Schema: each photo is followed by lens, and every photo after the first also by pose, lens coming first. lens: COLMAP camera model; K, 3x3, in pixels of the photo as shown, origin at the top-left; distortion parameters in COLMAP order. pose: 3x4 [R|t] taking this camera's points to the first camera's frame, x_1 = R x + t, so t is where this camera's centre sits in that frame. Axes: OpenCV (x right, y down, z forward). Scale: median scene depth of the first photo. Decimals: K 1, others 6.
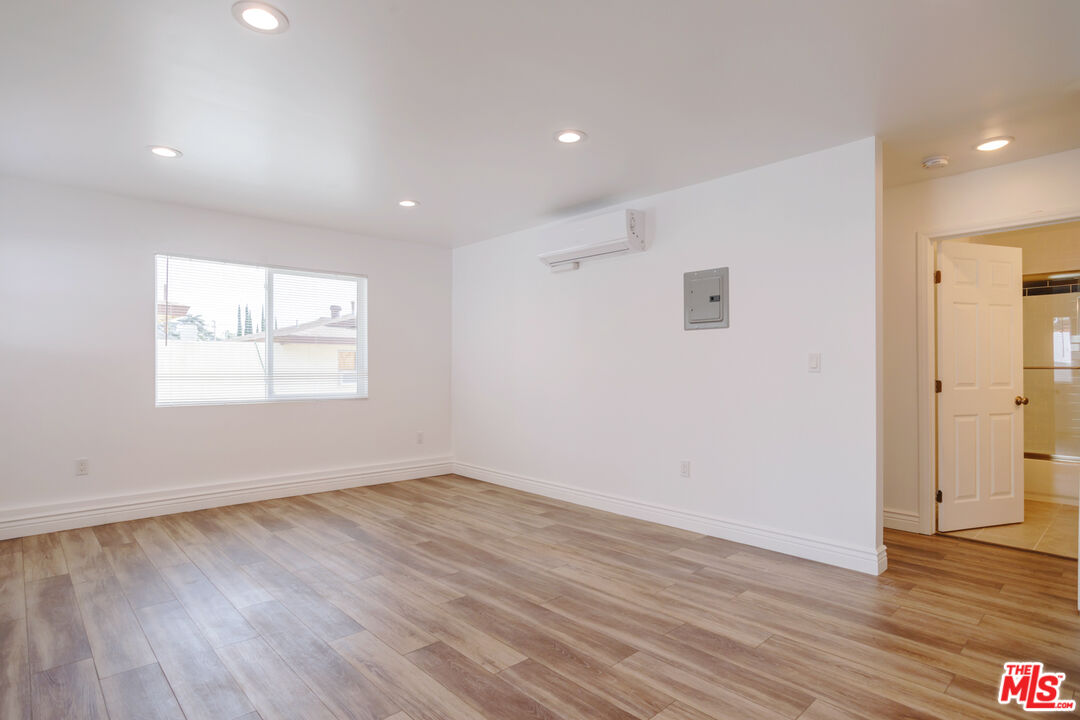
lens RADIAL K [[534.7, 0, 508.2], [0, 534.7, 358.9], [0, 0, 1]] dist [-0.022447, 0.008651]
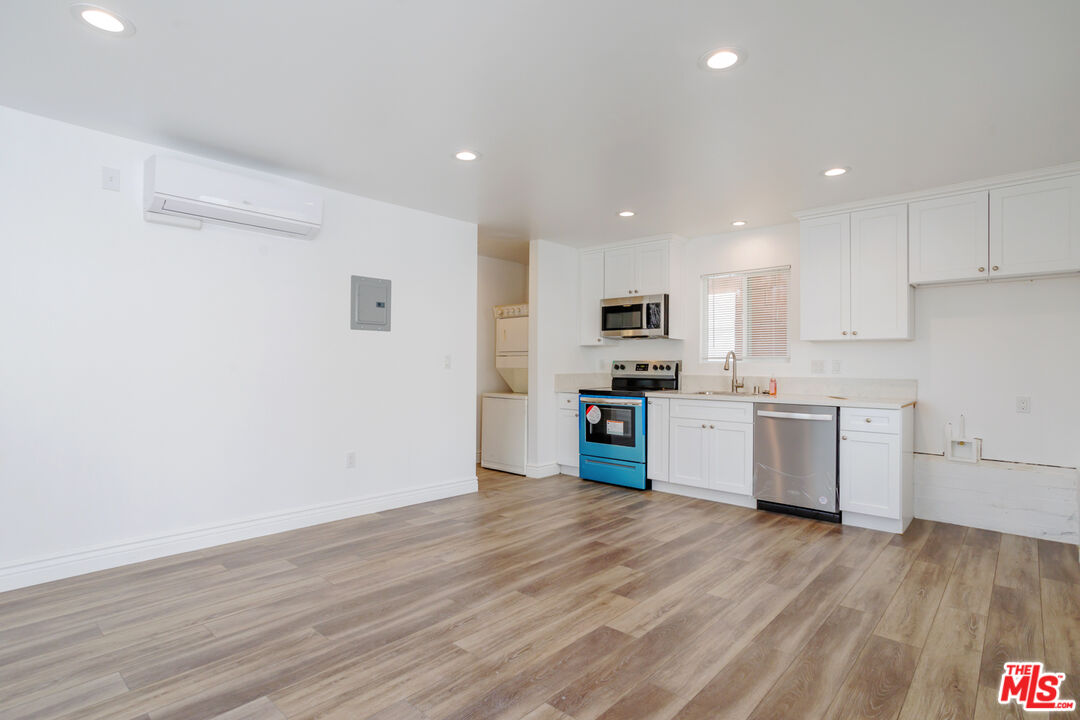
lens RADIAL K [[534.7, 0, 537.6], [0, 534.7, 362.1], [0, 0, 1]] dist [-0.022447, 0.008651]
pose [[-0.068008, 0.004577, 0.997674, -0.902637], [-0.028511, 0.999572, -0.006529, 0.009431], [-0.997277, -0.028889, -0.067848, 0.851133]]
